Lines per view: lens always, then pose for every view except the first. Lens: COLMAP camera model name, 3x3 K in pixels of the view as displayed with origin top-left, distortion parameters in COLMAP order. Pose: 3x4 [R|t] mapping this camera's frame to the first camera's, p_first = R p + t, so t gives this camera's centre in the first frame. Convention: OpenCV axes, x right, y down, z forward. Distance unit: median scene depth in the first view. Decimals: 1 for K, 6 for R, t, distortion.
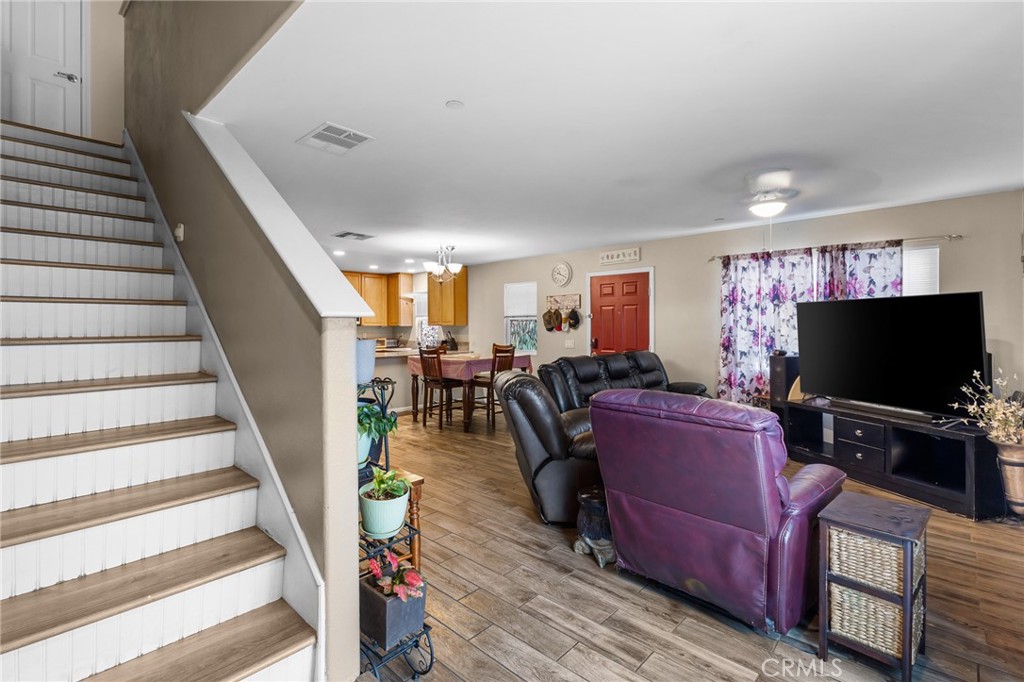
lens RADIAL K [[472.7, 0, 513.7], [0, 472.7, 335.1], [0, 0, 1]] dist [0.005822, -0.000961]
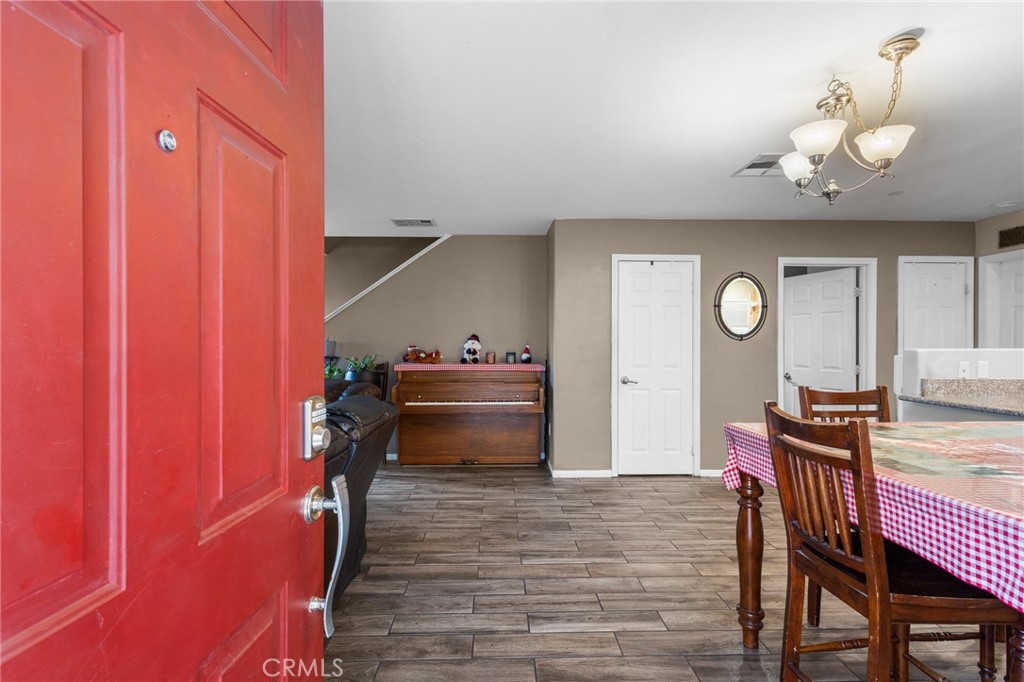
lens RADIAL K [[473.9, 0, 506.2], [0, 473.9, 343.3], [0, 0, 1]] dist [0.001737, -0.000093]
pose [[-0.719564, 0.006993, -0.694391, 0.291484], [-0.008849, 0.999776, 0.019238, -0.012547], [0.694370, 0.019988, -0.719341, 1.291280]]
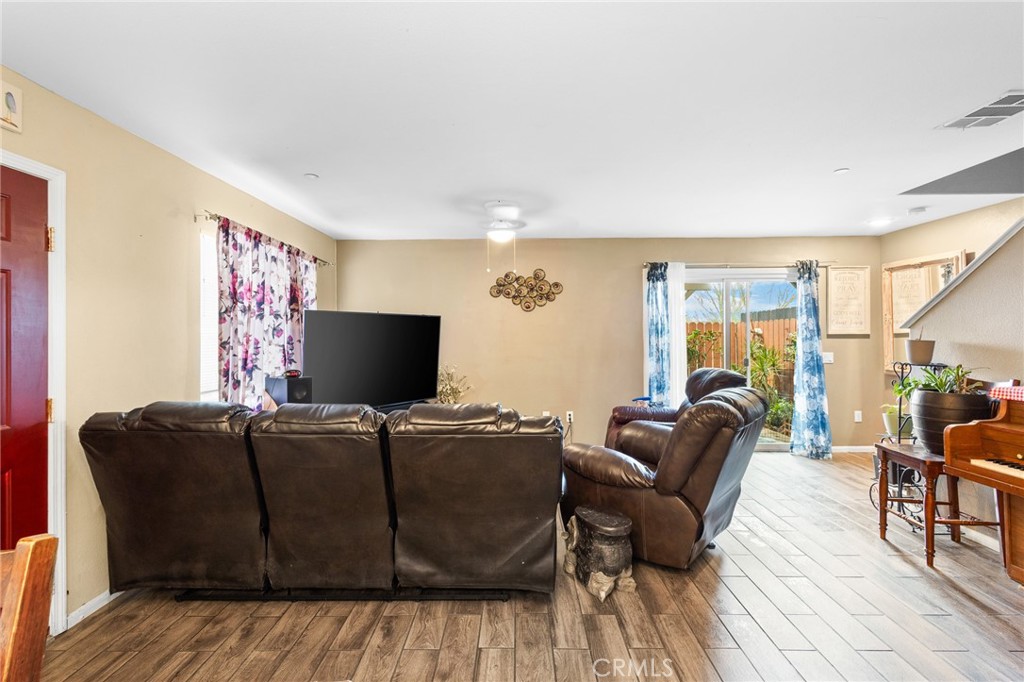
lens RADIAL K [[472.7, 0, 513.7], [0, 472.7, 335.1], [0, 0, 1]] dist [0.005822, -0.000961]
pose [[-0.670532, 0.010362, 0.741809, -0.223912], [0.025642, 0.999629, 0.009214, -0.021667], [-0.741438, 0.025199, -0.670548, 1.176864]]
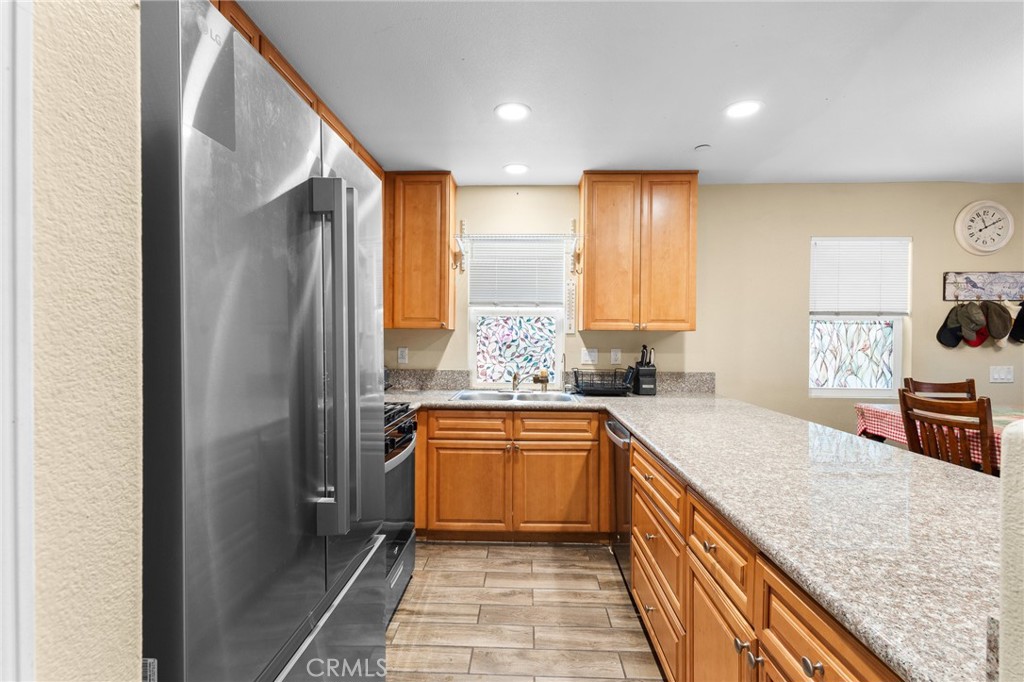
lens RADIAL K [[474.9, 0, 513.2], [0, 474.9, 338.1], [0, 0, 1]] dist [0.007825, 0.000006]
pose [[0.753840, 0.008656, 0.657001, -0.795167], [-0.000746, 0.999924, -0.012318, -0.015640], [-0.657058, 0.008796, 0.753789, 1.317414]]
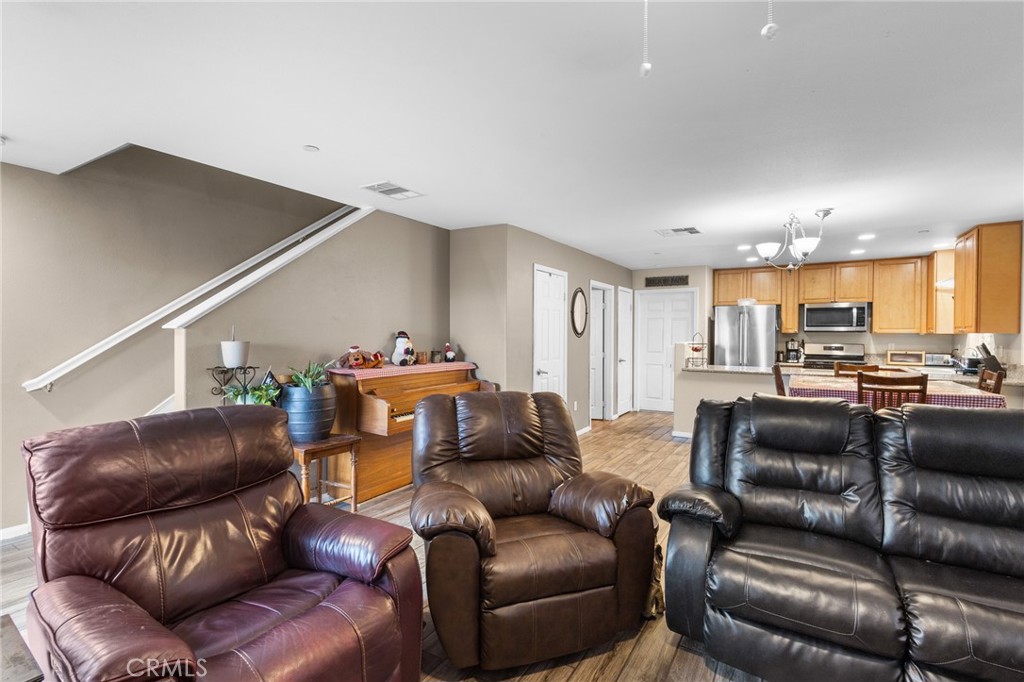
lens RADIAL K [[472.7, 0, 513.7], [0, 472.7, 335.1], [0, 0, 1]] dist [0.005822, -0.000961]
pose [[0.199185, 0.011670, -0.979892, 0.519024], [-0.023505, 0.999698, 0.007127, -0.014888], [0.979680, 0.021613, 0.199399, 0.568674]]
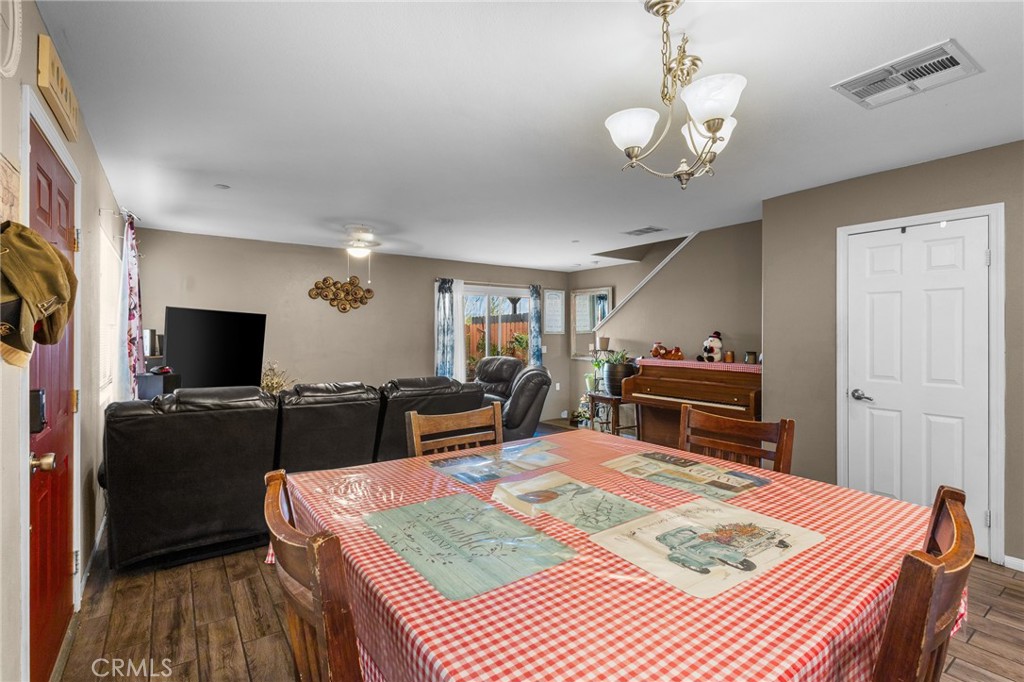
lens RADIAL K [[472.7, 0, 513.7], [0, 472.7, 335.1], [0, 0, 1]] dist [0.005822, -0.000961]
pose [[-0.979225, 0.004704, 0.202721, -0.135005], [0.009613, 0.999684, 0.023237, -0.030046], [-0.202548, 0.024703, -0.978961, 1.540954]]
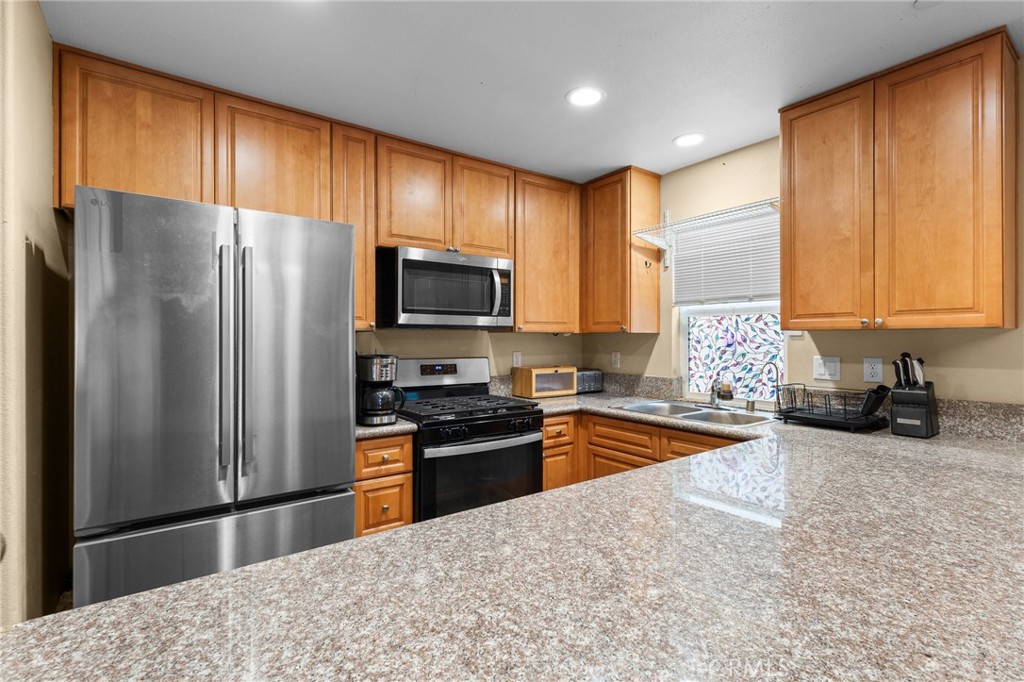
lens RADIAL K [[472.7, 0, 513.7], [0, 472.7, 335.1], [0, 0, 1]] dist [0.005822, -0.000961]
pose [[0.981495, 0.003445, -0.191454, -0.474554], [-0.008133, 0.999686, -0.023705, -0.016889], [0.191313, 0.024823, 0.981215, 1.240457]]
